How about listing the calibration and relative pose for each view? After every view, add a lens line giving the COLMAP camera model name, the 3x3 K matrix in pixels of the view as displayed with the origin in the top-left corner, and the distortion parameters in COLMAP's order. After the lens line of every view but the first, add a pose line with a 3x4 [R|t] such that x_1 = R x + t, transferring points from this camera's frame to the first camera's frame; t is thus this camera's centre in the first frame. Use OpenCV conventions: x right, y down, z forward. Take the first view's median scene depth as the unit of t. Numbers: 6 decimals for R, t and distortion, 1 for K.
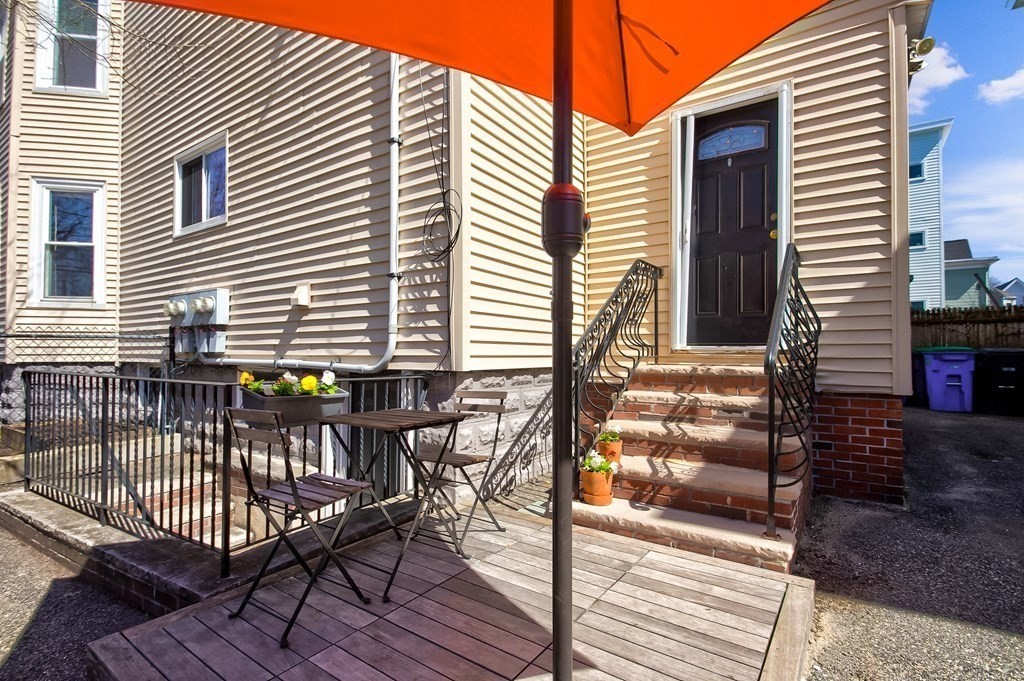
lens RADIAL K [[480.2, 0, 508.6], [0, 480.2, 344.7], [0, 0, 1]] dist [0.013898, -0.008390]
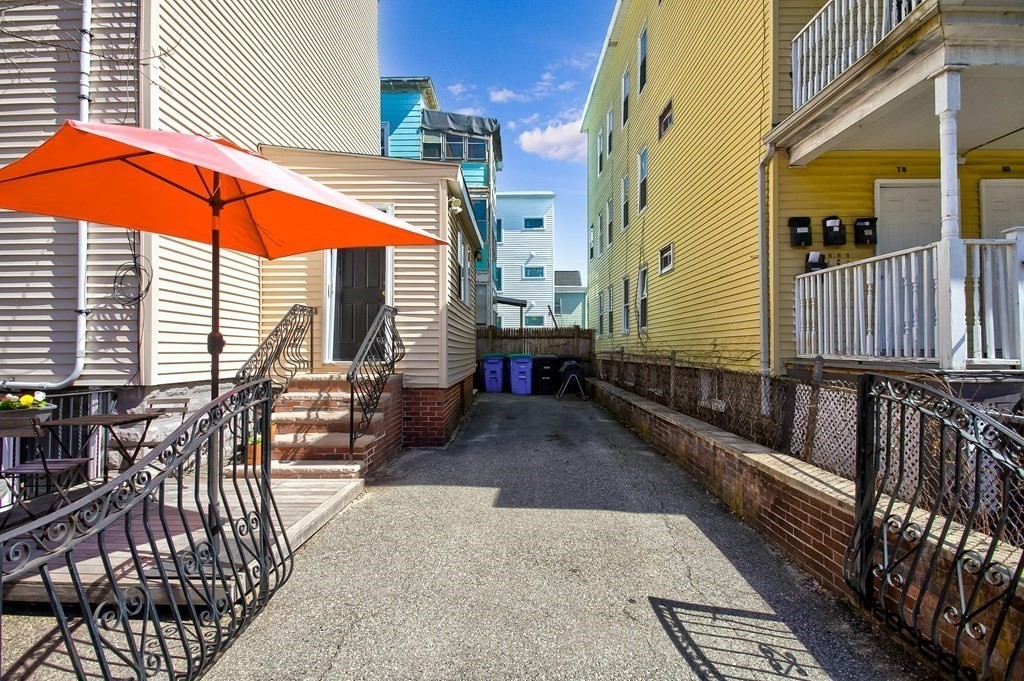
lens RADIAL K [[480.2, 0, 508.6], [0, 480.2, 344.7], [0, 0, 1]] dist [0.013898, -0.008390]
pose [[0.831177, 0.005543, 0.555981, -0.012116], [-0.008612, 0.999959, 0.002906, -0.069567], [-0.555942, -0.007204, 0.831190, -0.680389]]
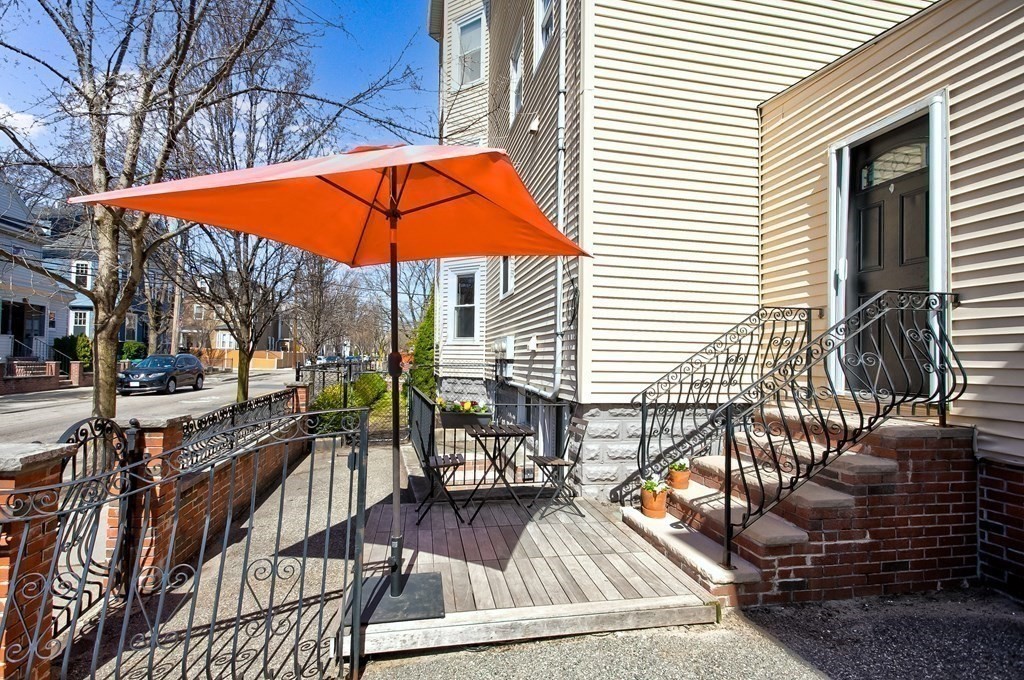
lens RADIAL K [[484.8, 0, 513.9], [0, 484.8, 348.1], [0, 0, 1]] dist [0.010057, -0.000442]
pose [[0.722446, -0.005689, -0.691404, 0.682585], [-0.003479, 0.999924, -0.011862, -0.082388], [0.691418, 0.010975, 0.722371, -0.158435]]
